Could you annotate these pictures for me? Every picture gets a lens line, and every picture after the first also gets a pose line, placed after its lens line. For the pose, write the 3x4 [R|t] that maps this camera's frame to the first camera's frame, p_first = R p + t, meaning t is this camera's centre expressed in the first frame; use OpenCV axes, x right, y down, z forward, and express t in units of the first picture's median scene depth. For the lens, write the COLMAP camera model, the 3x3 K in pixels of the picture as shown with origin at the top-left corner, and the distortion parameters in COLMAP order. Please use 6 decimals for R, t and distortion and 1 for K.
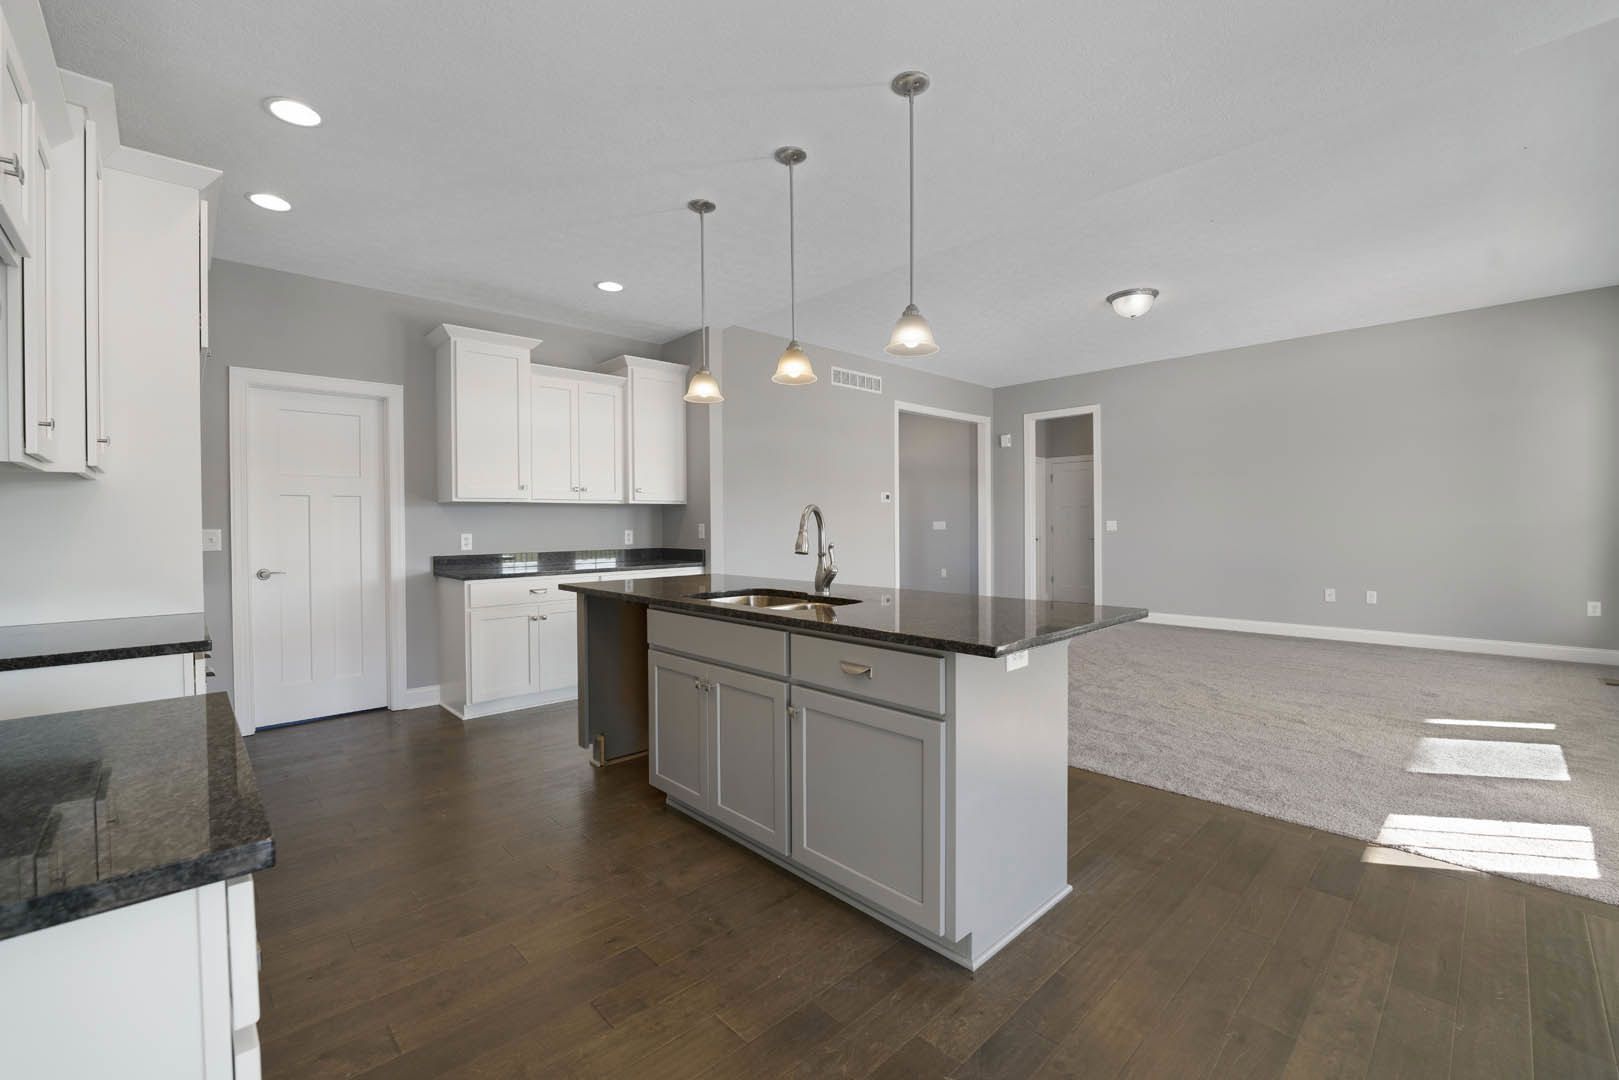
lens RADIAL K [[683.9, 0, 818.8], [0, 683.9, 533.7], [0, 0, 1]] dist [-0.004731, 0.000790]
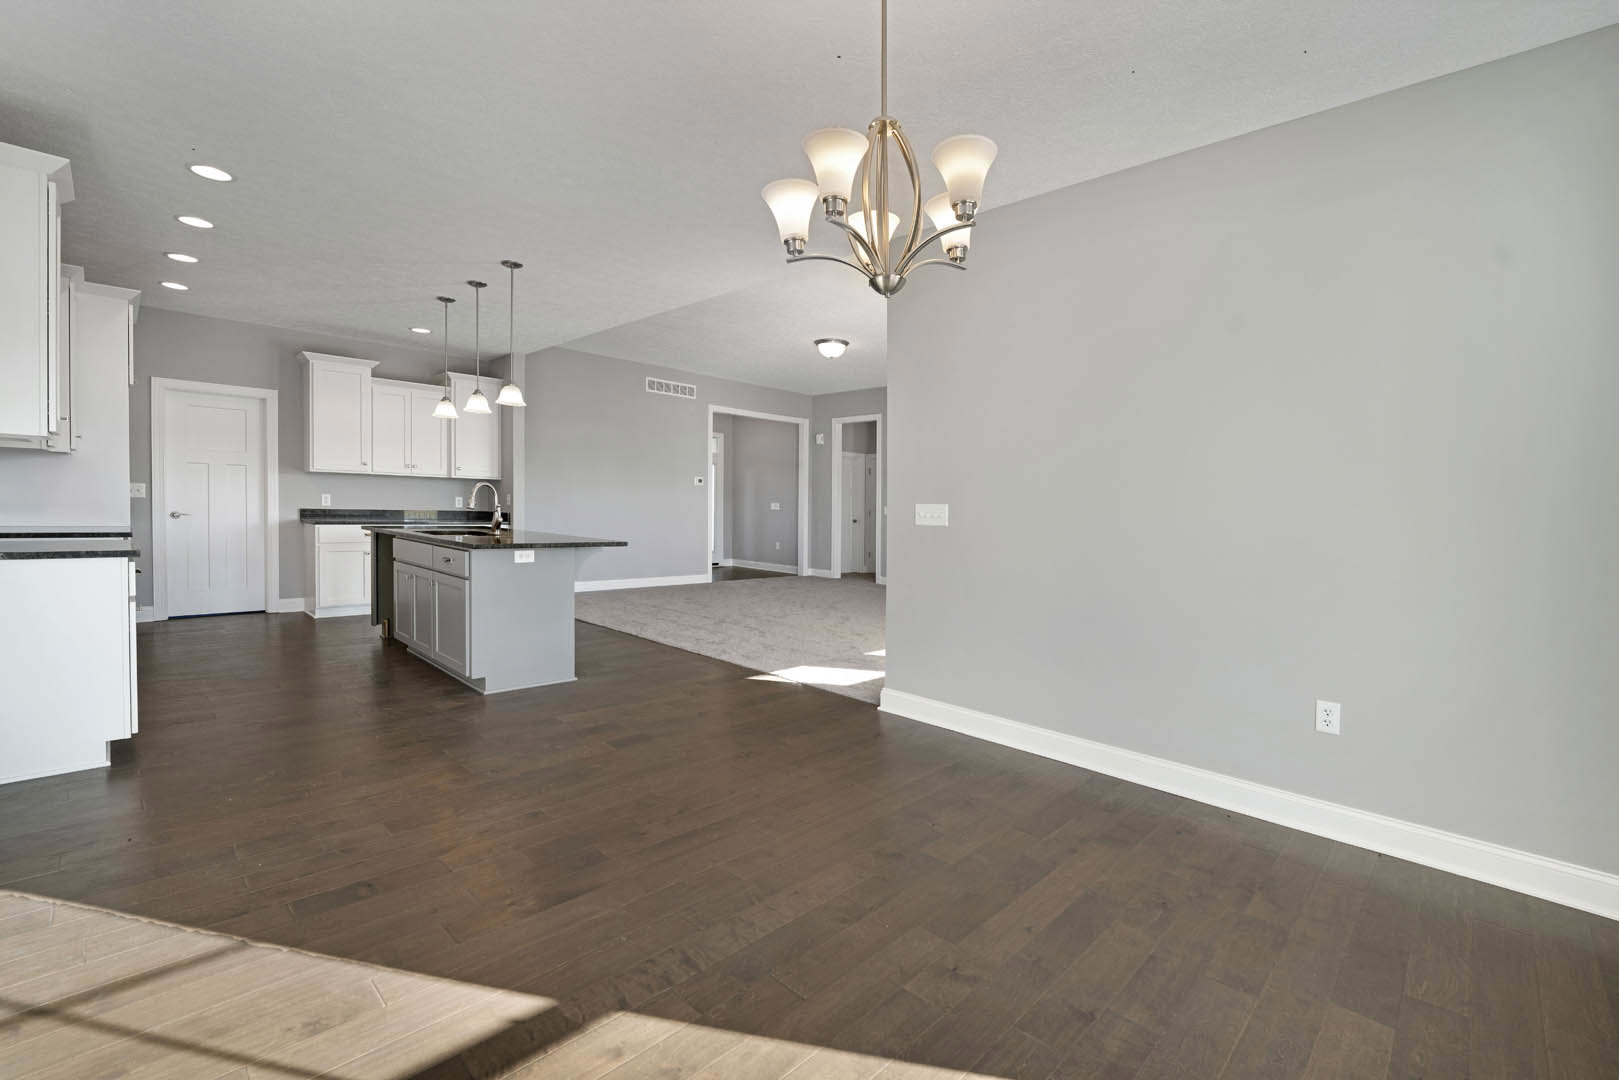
lens RADIAL K [[685.0, 0, 800.4], [0, 685.0, 543.0], [0, 0, 1]] dist [0.003420, 0.001519]
pose [[0.998940, 0.037758, 0.026319, 0.431986], [-0.038748, 0.998520, 0.038166, 0.007968], [-0.024839, -0.039145, 0.998925, -0.456485]]
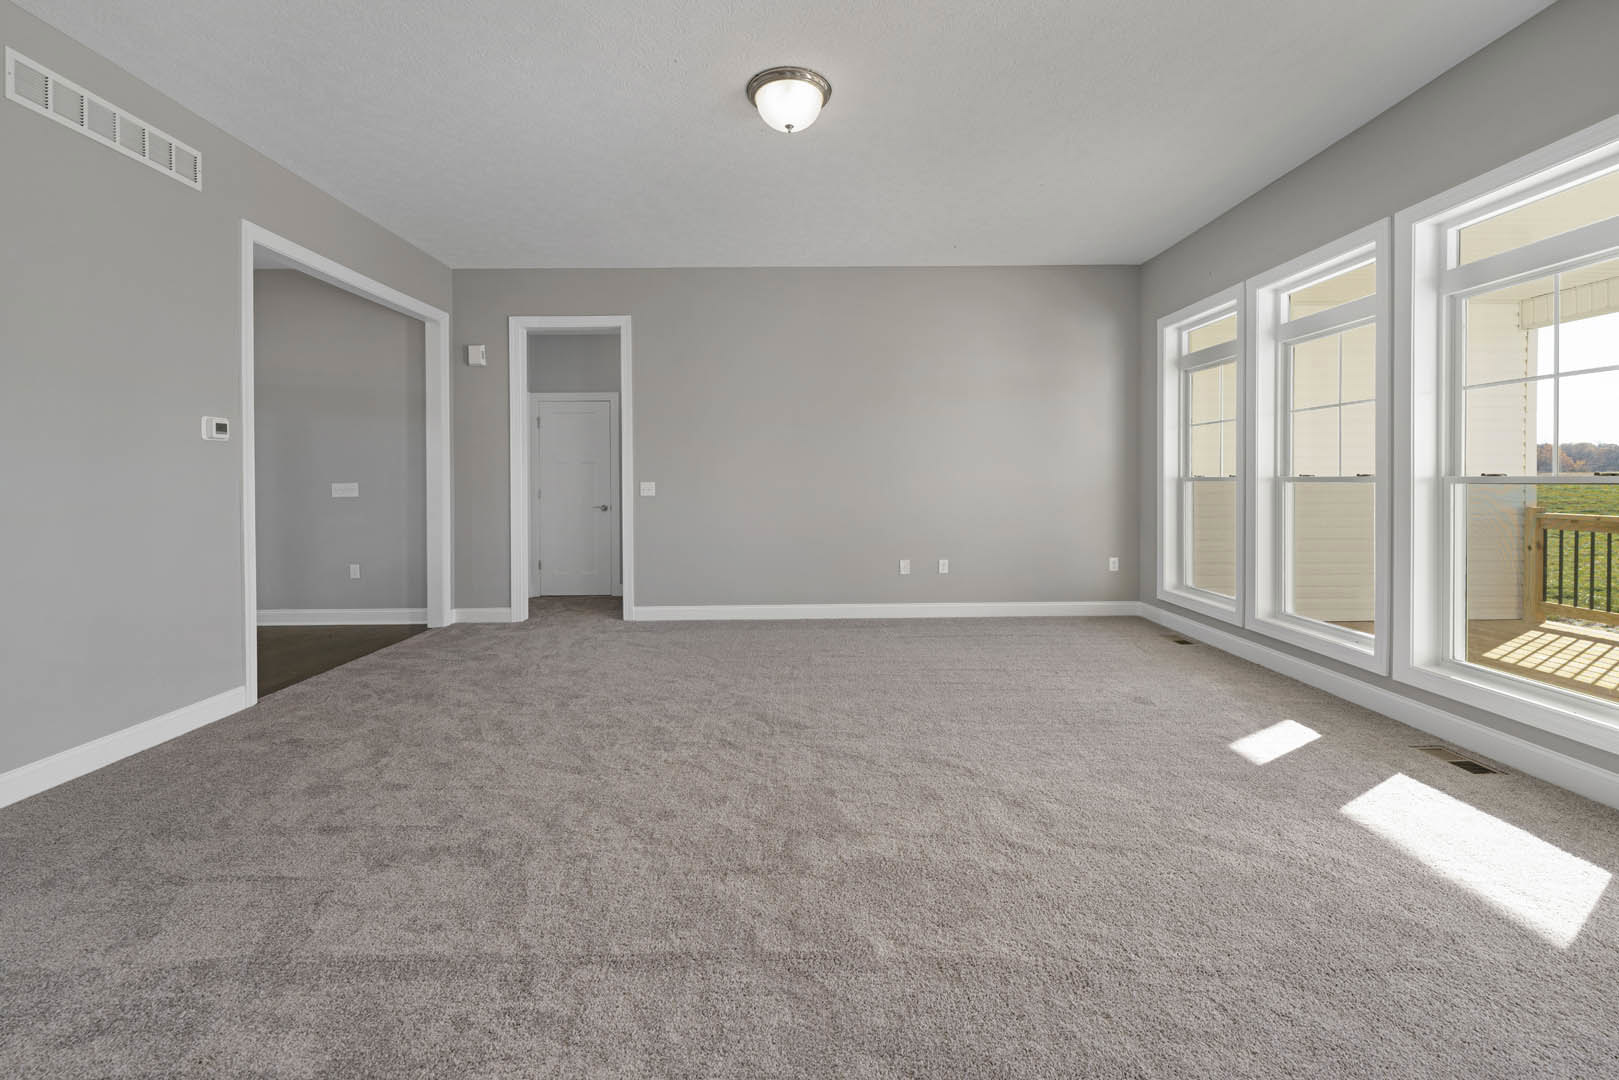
lens RADIAL K [[683.9, 0, 851.7], [0, 683.9, 489.4], [0, 0, 1]] dist [-0.004731, 0.000790]
pose [[0.665620, -0.004660, 0.746277, 0.071865], [0.015482, 0.999852, -0.007565, -0.006521], [-0.746131, 0.016589, 0.665593, 0.674692]]
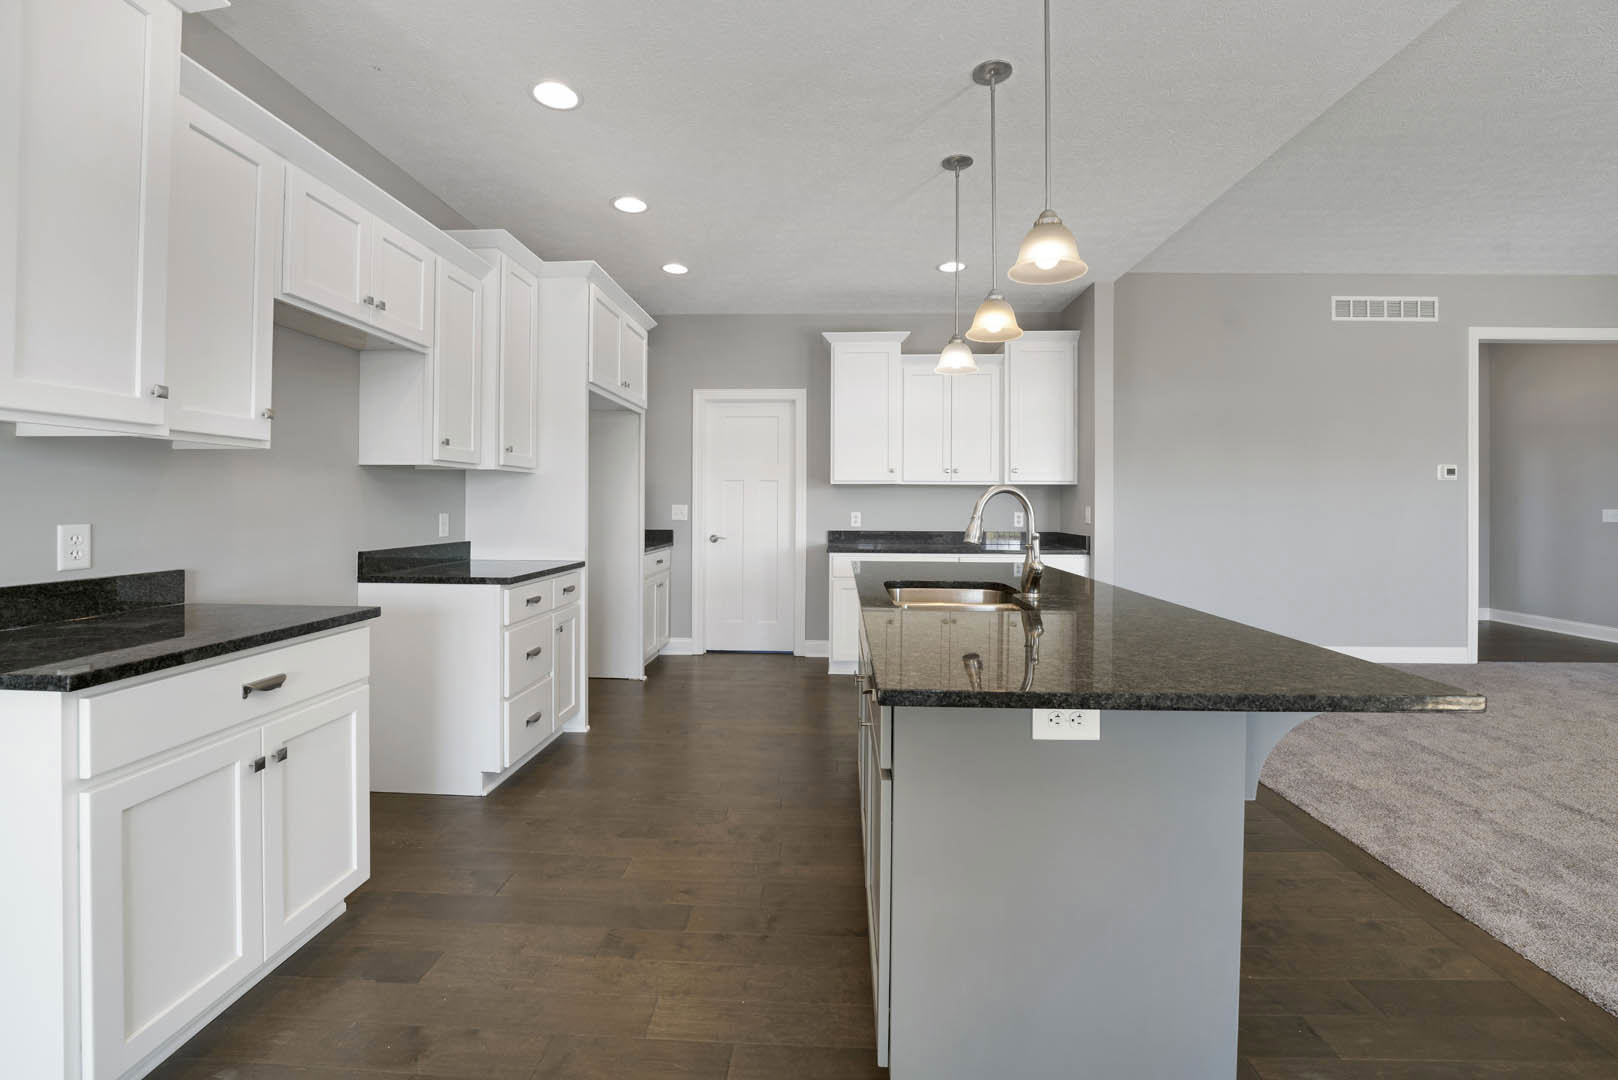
lens RADIAL K [[683.5, 0, 812.7], [0, 683.5, 497.0], [0, 0, 1]] dist [-0.004731, 0.000790]
pose [[0.701634, 0.003330, -0.712530, 0.231516], [-0.023989, 0.999533, -0.018951, -0.001907], [0.712134, 0.030389, 0.701386, 0.145467]]
